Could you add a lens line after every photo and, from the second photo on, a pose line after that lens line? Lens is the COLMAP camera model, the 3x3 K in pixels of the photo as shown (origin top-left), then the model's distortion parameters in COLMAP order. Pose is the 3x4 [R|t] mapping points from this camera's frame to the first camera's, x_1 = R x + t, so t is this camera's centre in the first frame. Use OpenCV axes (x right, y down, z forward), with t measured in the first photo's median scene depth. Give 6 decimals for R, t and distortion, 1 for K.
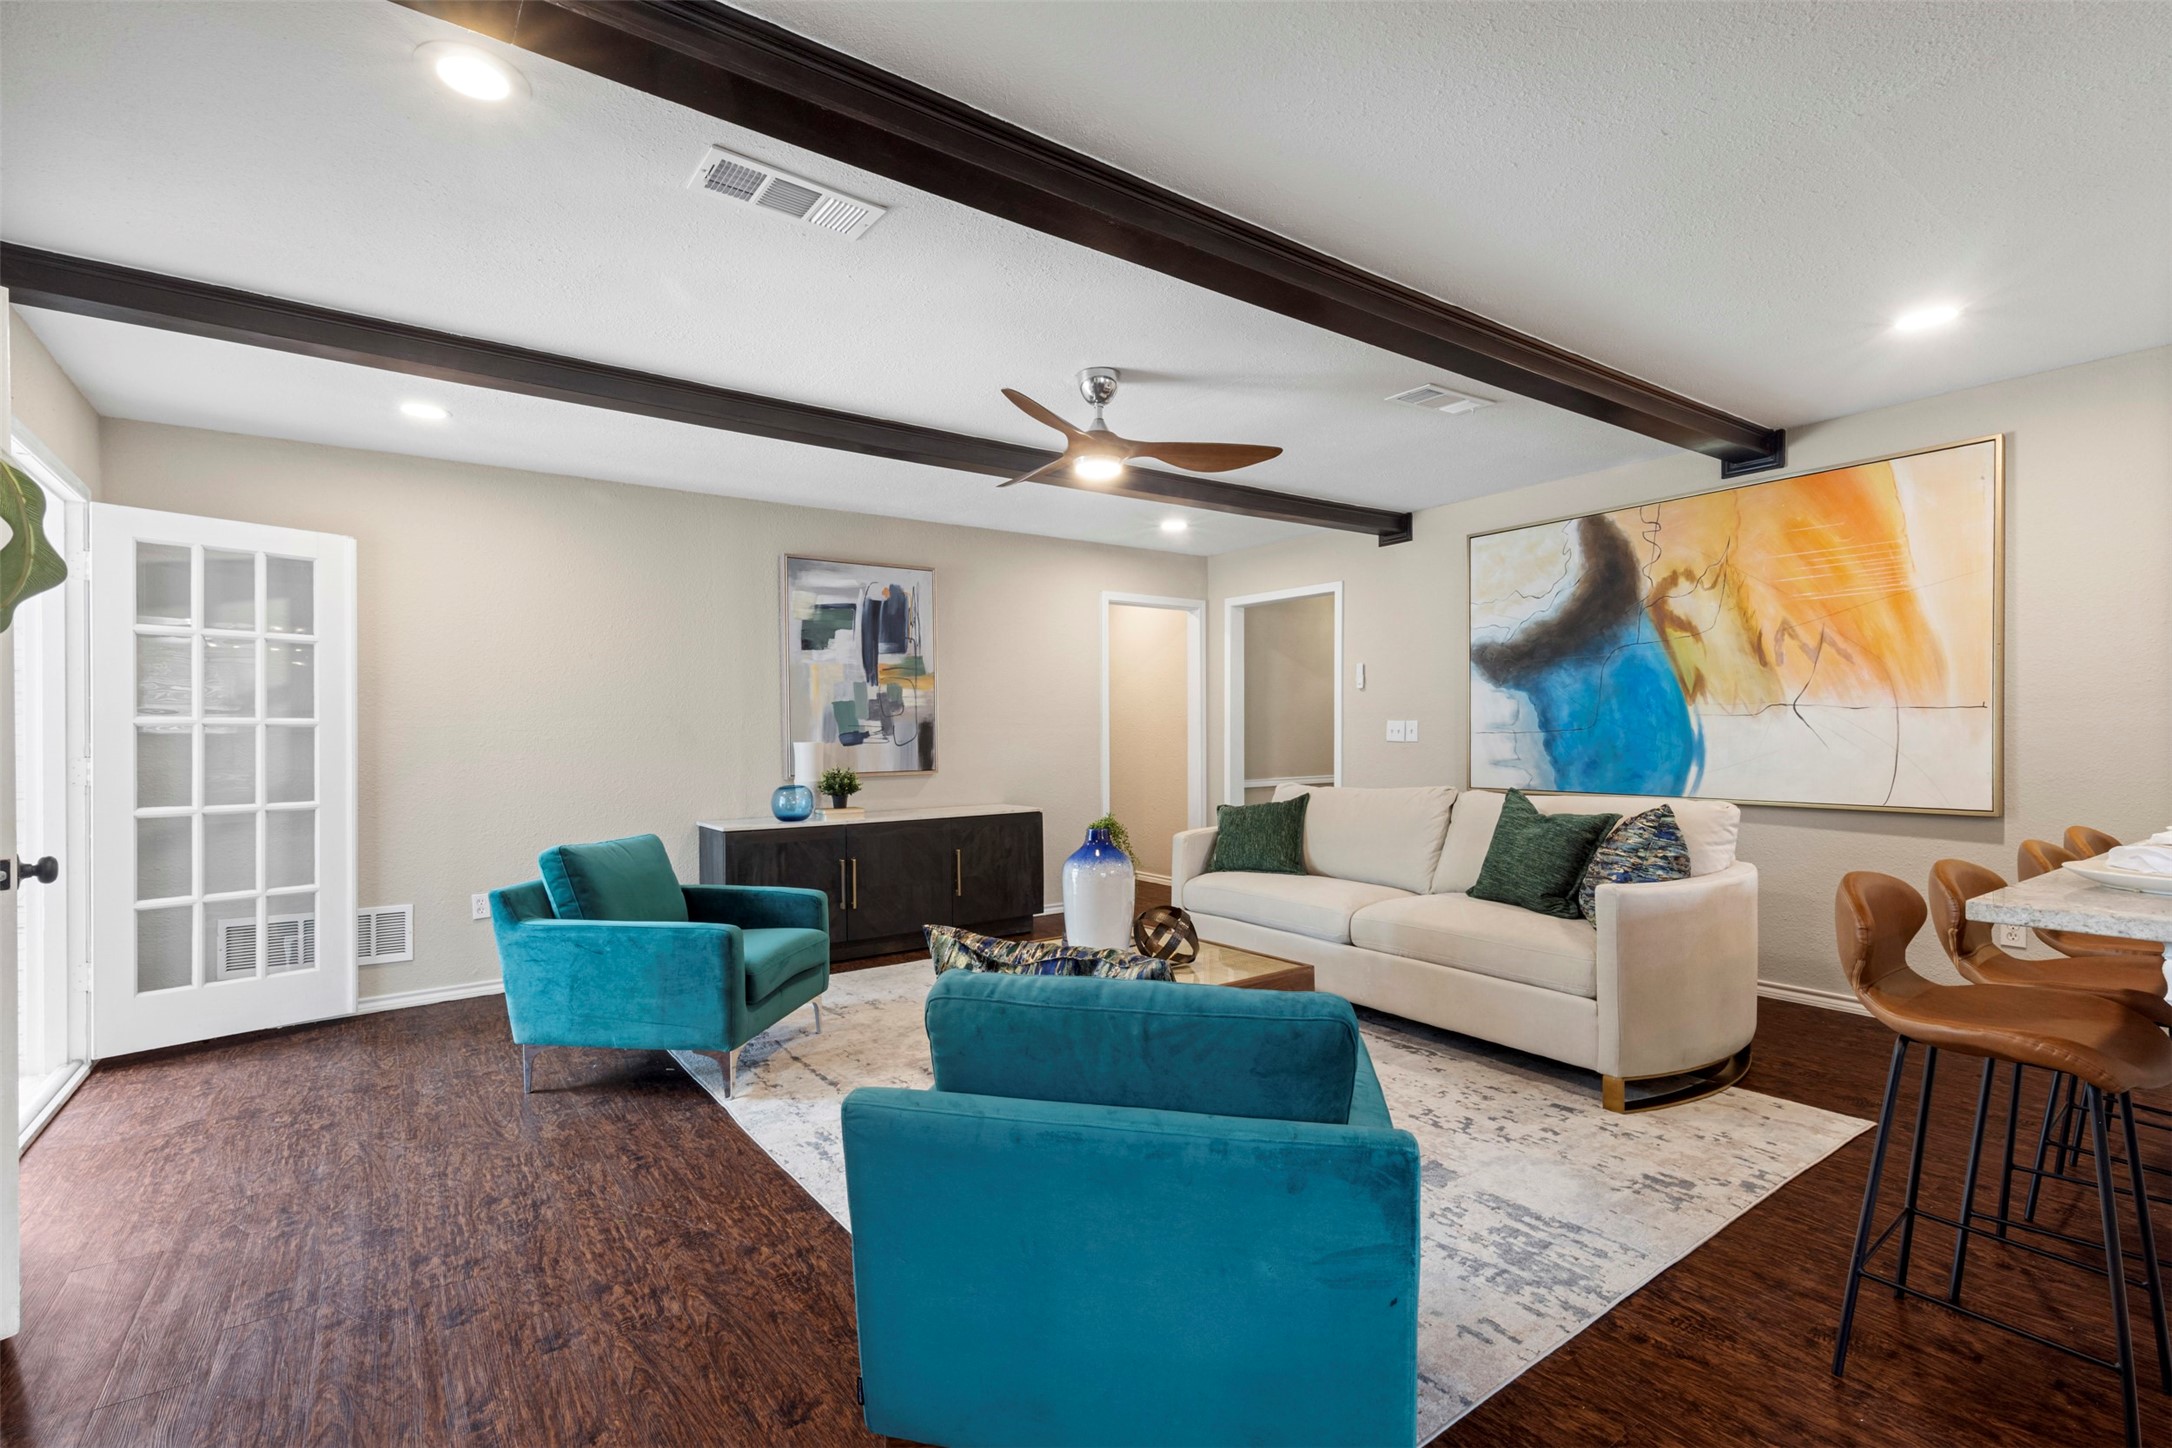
lens RADIAL K [[981.5, 0, 1078.6], [0, 981.5, 734.2], [0, 0, 1]] dist [0.008437, 0.000575]
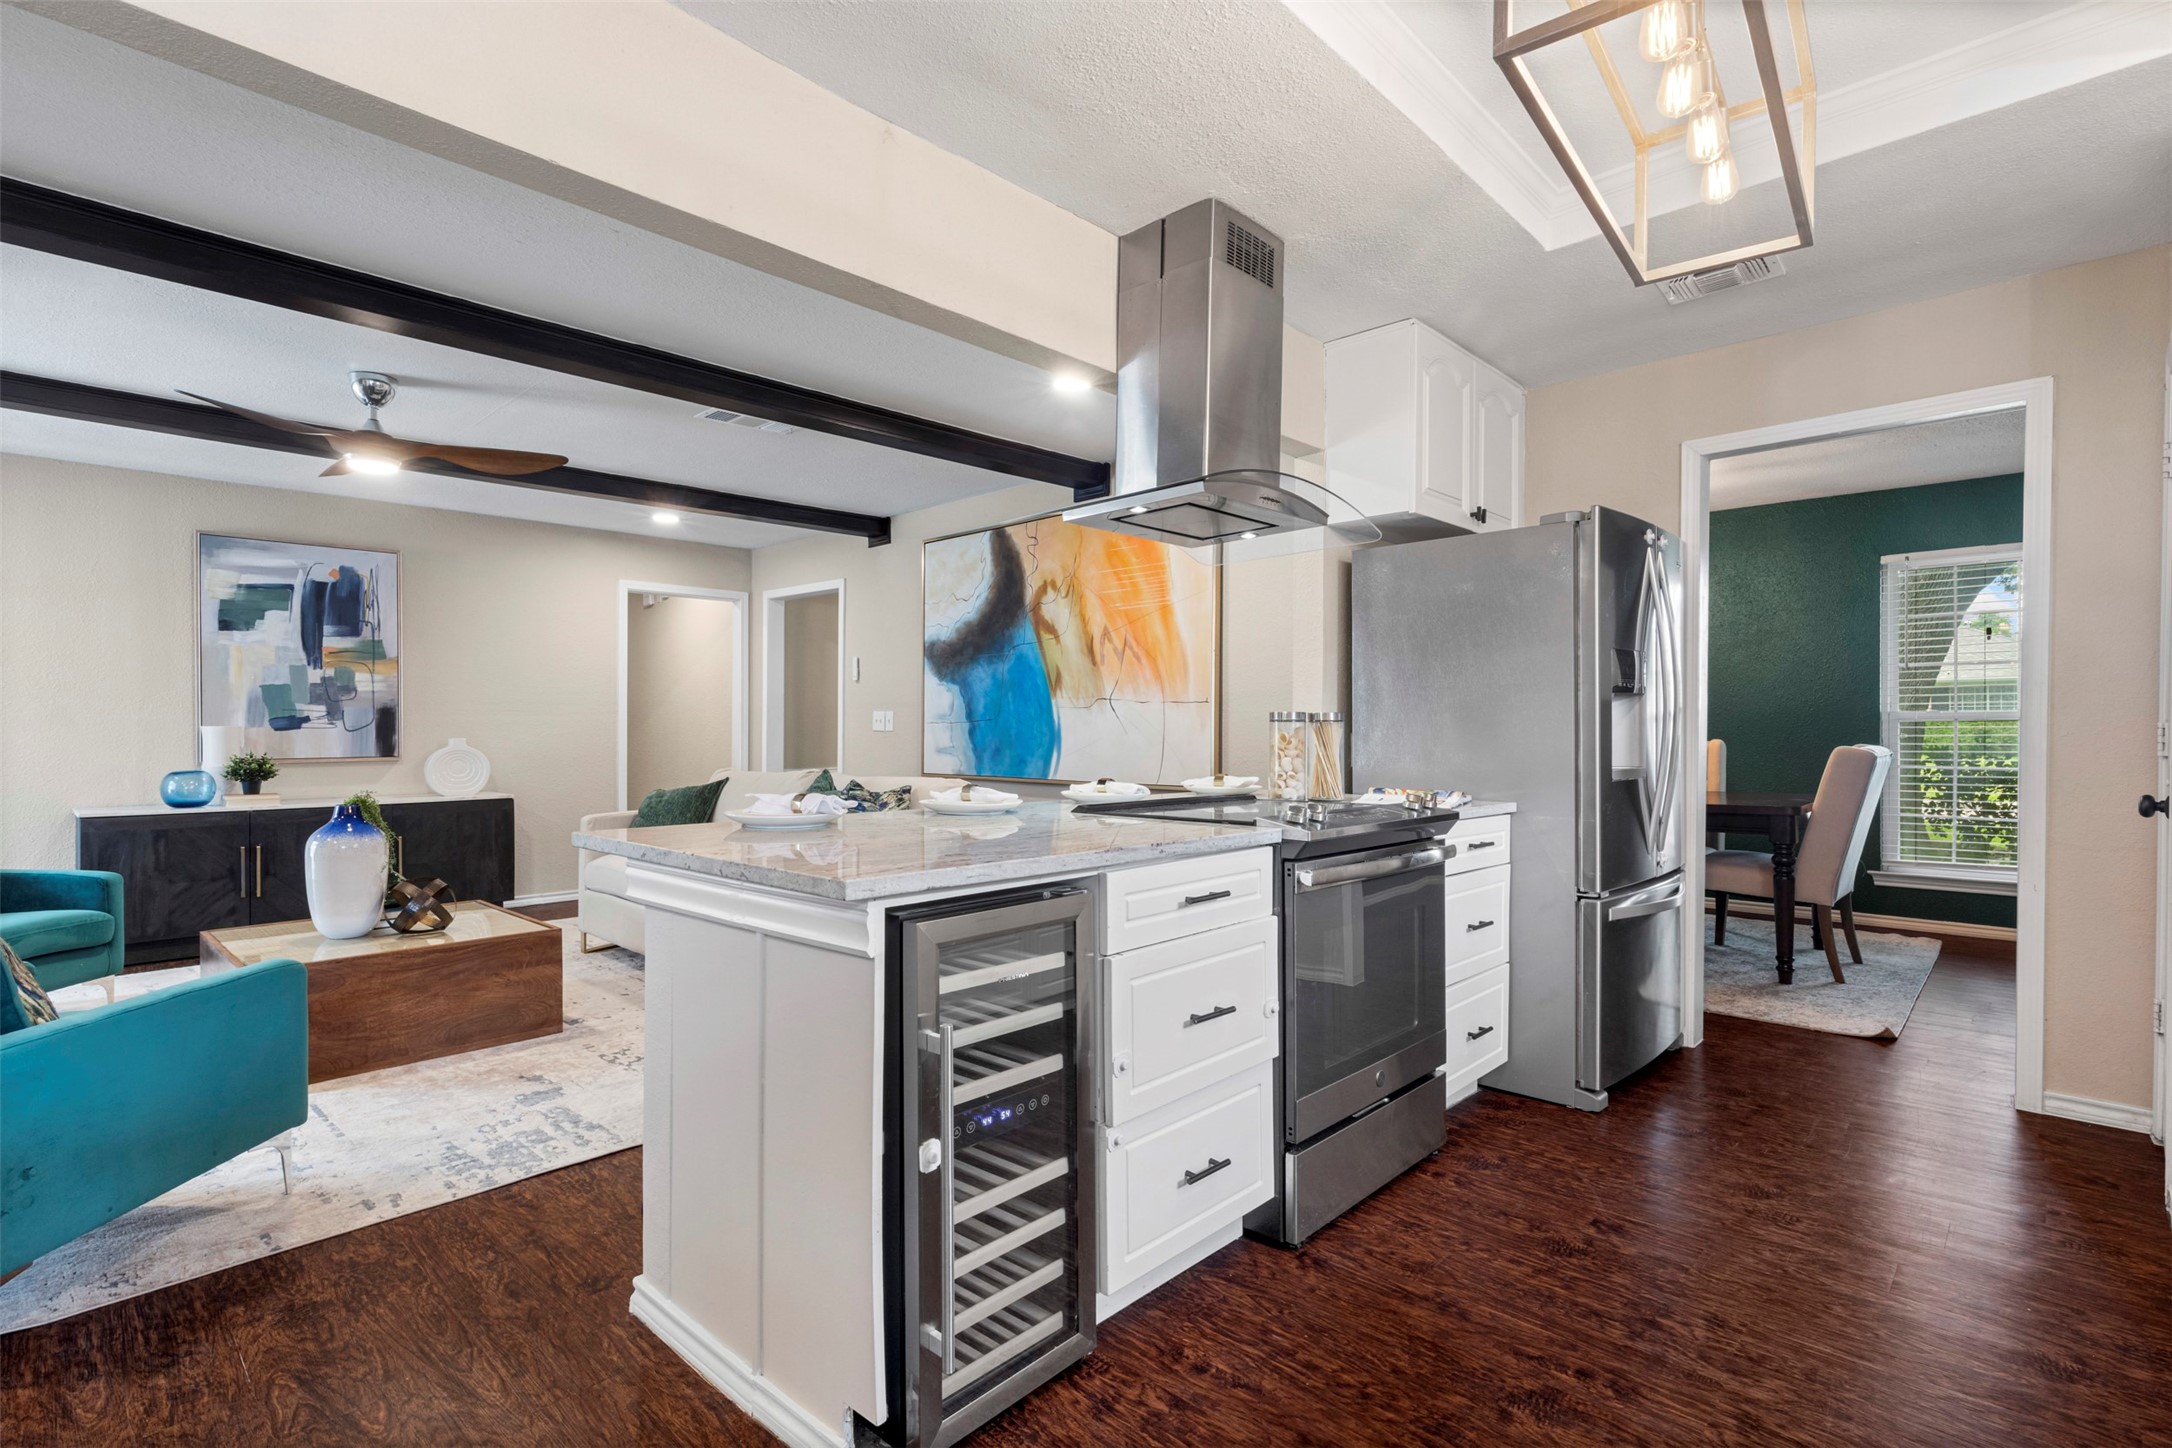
lens RADIAL K [[1026.5, 0, 1086.0], [0, 1026.5, 724.0], [0, 0, 1]] dist [0.001182, -0.000050]
pose [[0.982809, 0.008650, 0.184424, 0.383125], [-0.007628, 0.999951, -0.006252, 0.006031], [-0.184469, 0.004737, 0.982827, -0.152980]]
